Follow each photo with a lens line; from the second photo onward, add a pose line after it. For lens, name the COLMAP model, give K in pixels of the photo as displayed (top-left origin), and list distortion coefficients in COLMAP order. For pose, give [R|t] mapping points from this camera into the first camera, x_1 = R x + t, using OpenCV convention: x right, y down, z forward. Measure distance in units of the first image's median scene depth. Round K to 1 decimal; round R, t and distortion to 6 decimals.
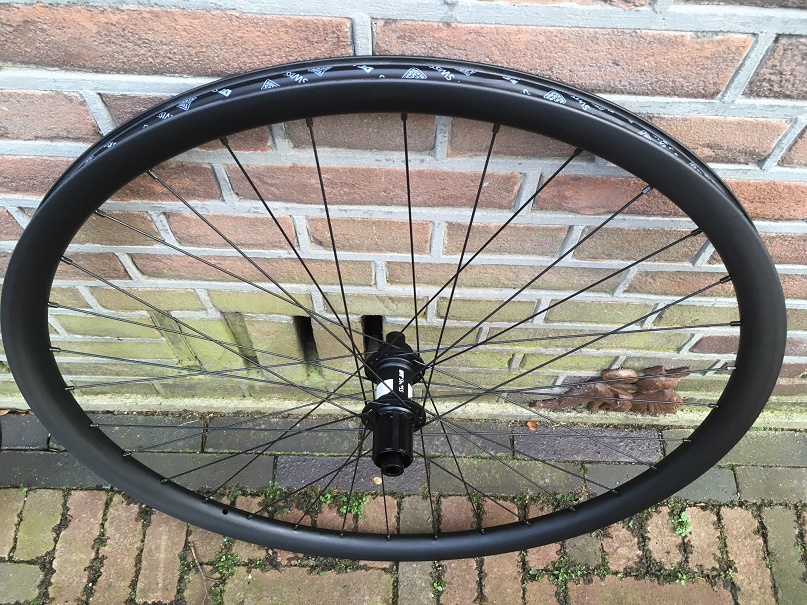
lens RADIAL K [[684.6, 0, 408.5], [0, 684.6, 302.8], [0, 0, 1]] dist [0.069165, -0.089421]
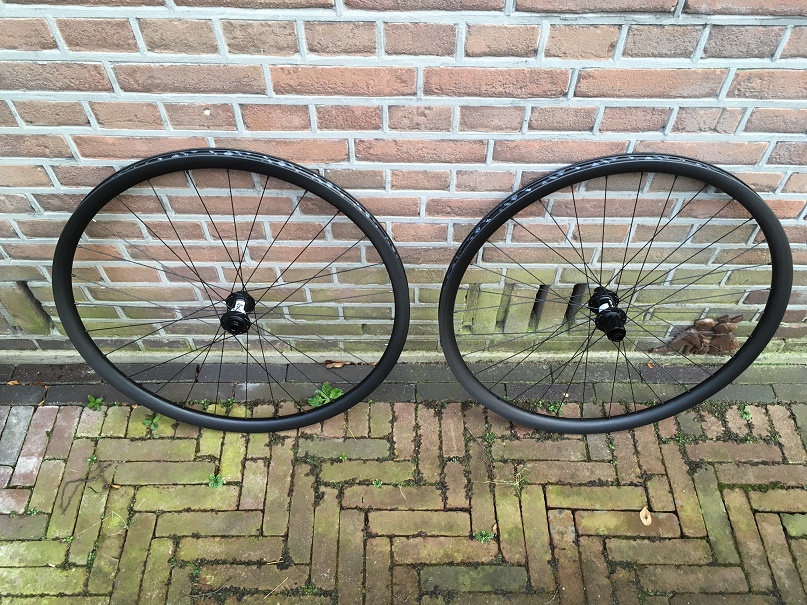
lens RADIAL K [[684.6, 0, 405.4], [0, 684.6, 302.5], [0, 0, 1]] dist [0.069165, -0.089421]
pose [[0.999571, -0.029221, 0.002187, -0.472228], [0.029186, 0.986108, -0.163524, 0.318106], [0.002622, 0.163518, 0.986537, -0.791058]]
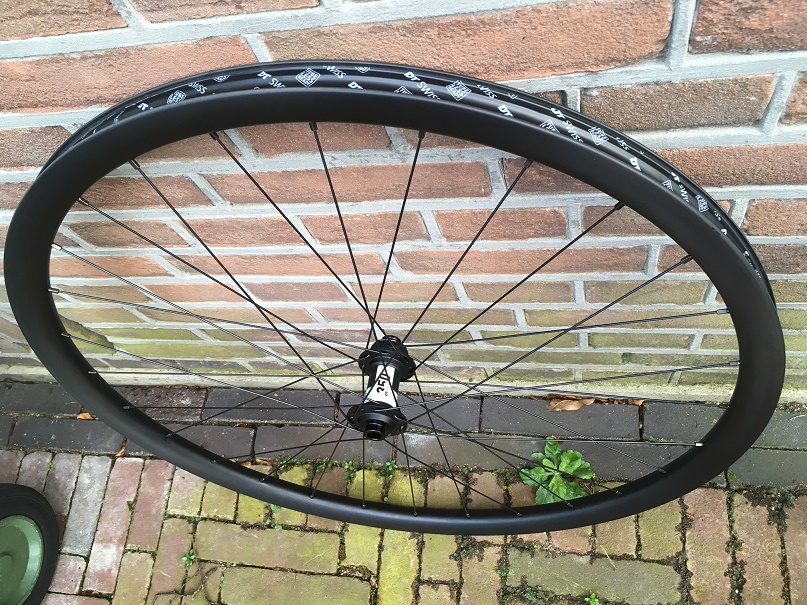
lens RADIAL K [[684.6, 0, 404.2], [0, 684.6, 301.0], [0, 0, 1]] dist [0.069165, -0.089421]
pose [[0.963003, -0.027961, -0.268037, -0.616439], [0.046823, 0.996836, 0.064235, -0.061476], [0.265393, -0.074408, 0.961265, 0.016101]]
